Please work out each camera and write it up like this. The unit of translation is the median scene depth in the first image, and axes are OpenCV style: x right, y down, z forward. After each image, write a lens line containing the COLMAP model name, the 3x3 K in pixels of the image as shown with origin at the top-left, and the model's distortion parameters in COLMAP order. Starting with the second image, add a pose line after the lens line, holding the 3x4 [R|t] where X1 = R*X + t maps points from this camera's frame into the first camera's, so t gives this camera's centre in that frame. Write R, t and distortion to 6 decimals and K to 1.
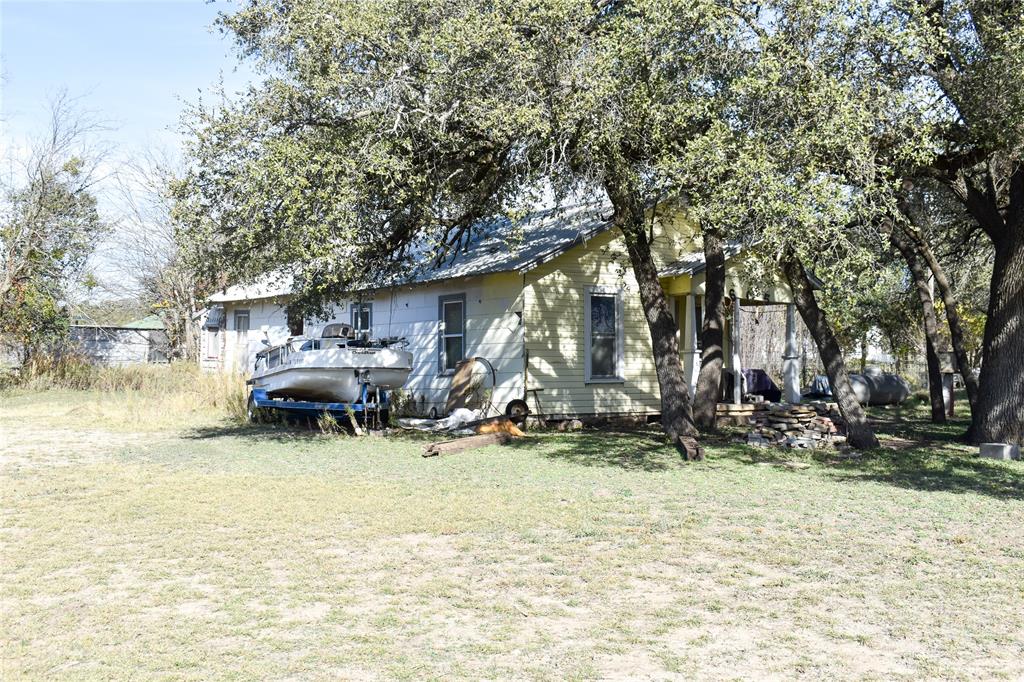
lens RADIAL K [[1190.1, 0, 509.8], [0, 1190.1, 342.4], [0, 0, 1]] dist [-0.029655, 0.000000]
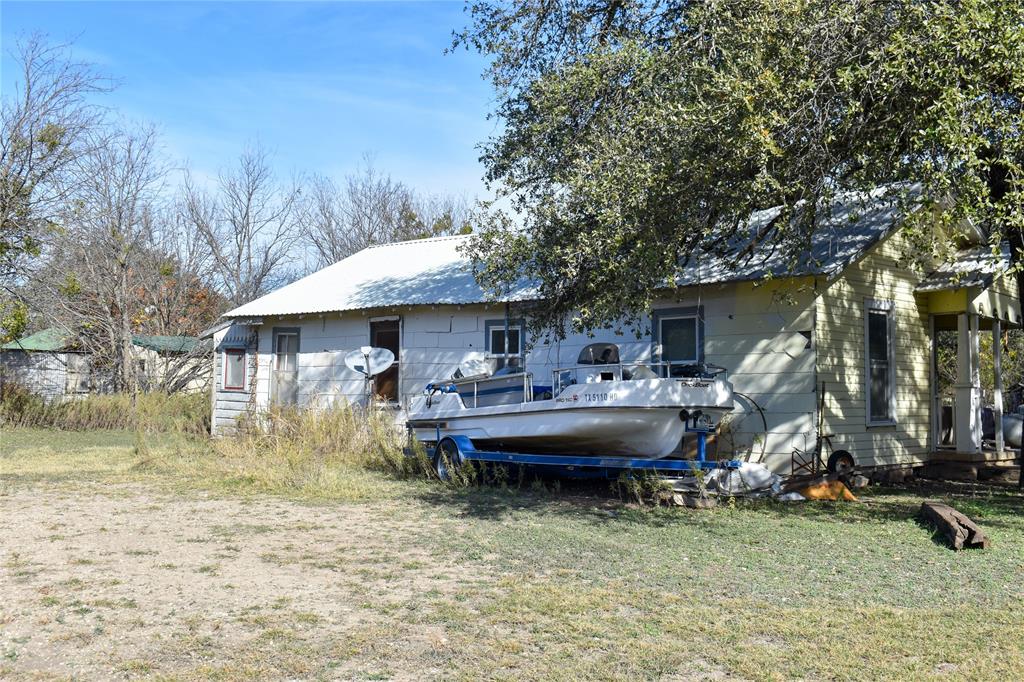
lens RADIAL K [[1190.1, 0, 514.3], [0, 1190.1, 339.8], [0, 0, 1]] dist [-0.029655, 0.000000]
pose [[0.986053, 0.014687, 0.165781, -0.289249], [-0.009963, 0.999521, -0.029290, 0.003110], [-0.166131, 0.027230, 0.985728, 0.291036]]
